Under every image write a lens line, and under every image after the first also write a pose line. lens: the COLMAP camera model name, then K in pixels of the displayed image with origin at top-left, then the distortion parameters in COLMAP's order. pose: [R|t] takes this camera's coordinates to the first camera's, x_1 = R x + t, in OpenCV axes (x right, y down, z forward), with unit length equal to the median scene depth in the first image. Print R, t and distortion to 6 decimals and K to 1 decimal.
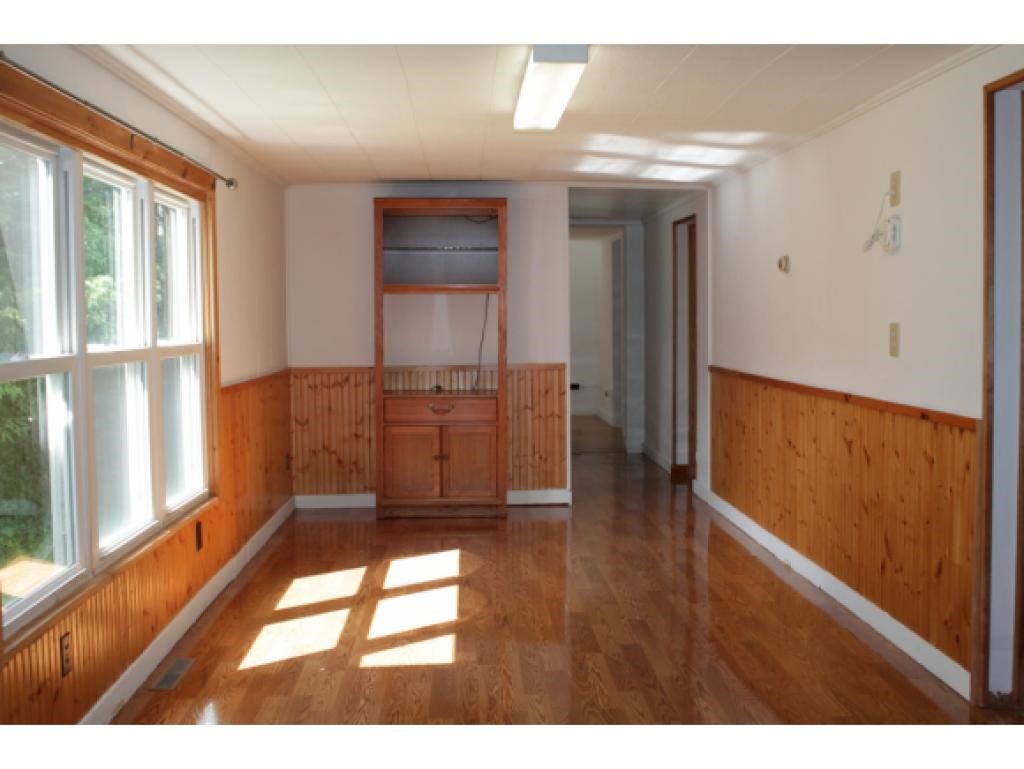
lens RADIAL K [[1209.1, 0, 512.0], [0, 1209.1, 384.5], [0, 0, 1]] dist [-0.010068, -0.005886]
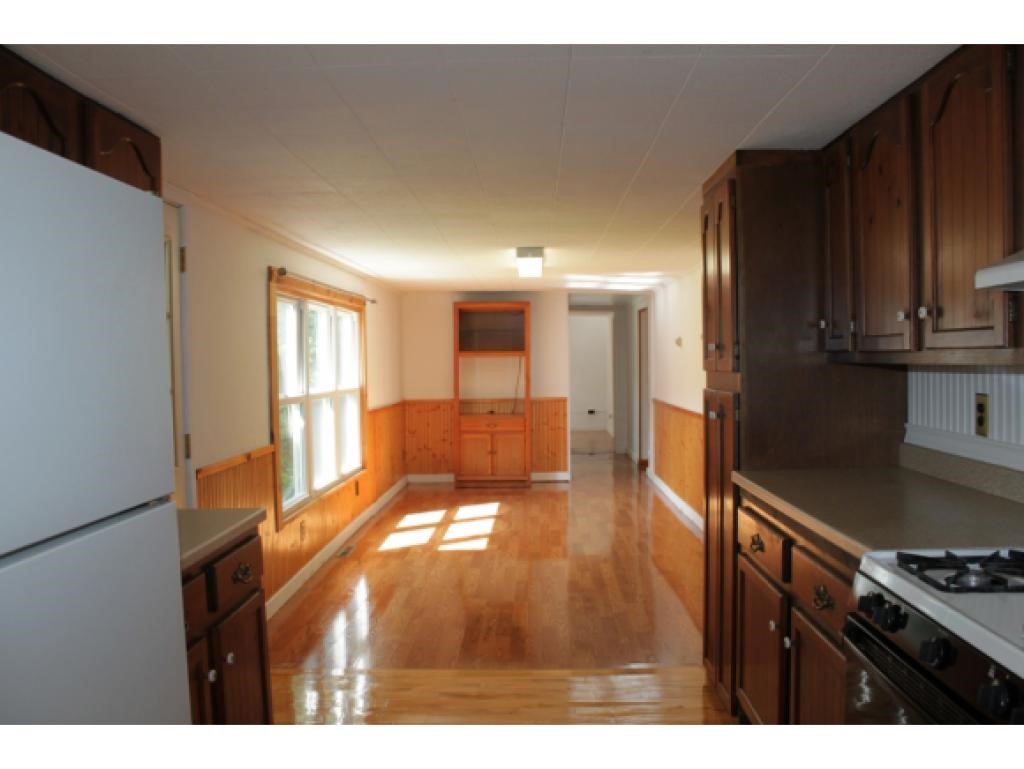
lens RADIAL K [[851.8, 0, 512.0], [0, 851.8, 384.5], [0, 0, 1]] dist [-0.153483, 0.141535]
pose [[0.998267, -0.002276, -0.058802, 0.051680], [0.000447, 0.999516, -0.031101, 0.002341], [0.058844, 0.031021, 0.997785, -0.261075]]
